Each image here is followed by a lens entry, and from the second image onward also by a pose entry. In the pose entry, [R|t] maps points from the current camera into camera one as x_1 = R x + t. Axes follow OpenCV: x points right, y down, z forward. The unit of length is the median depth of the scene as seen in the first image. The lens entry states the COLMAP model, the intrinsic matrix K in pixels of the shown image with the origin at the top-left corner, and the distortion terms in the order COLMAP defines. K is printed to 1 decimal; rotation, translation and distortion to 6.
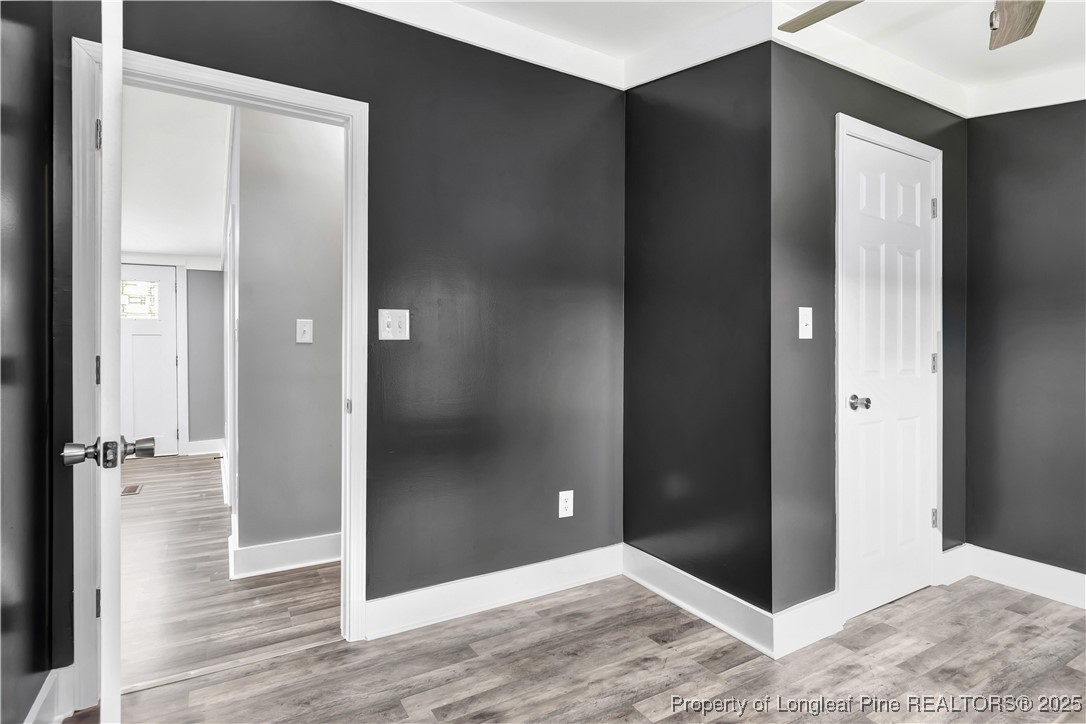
lens RADIAL K [[562.3, 0, 543.0], [0, 562.3, 362.0], [0, 0, 1]] dist [0.002678, -0.000261]
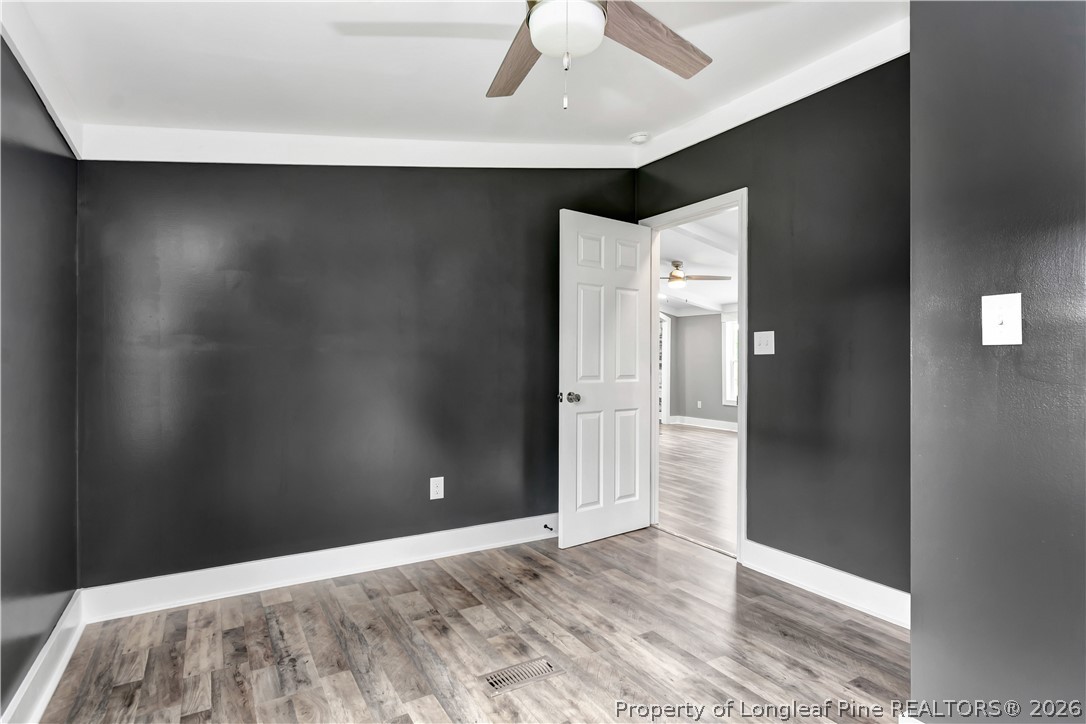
lens RADIAL K [[562.3, 0, 543.0], [0, 562.3, 362.0], [0, 0, 1]] dist [0.002678, -0.000261]
pose [[-0.001918, -0.000478, -0.999998, 1.093779], [-0.014093, 0.999901, -0.000451, -0.012812], [0.999899, 0.014092, -0.001924, 0.480586]]
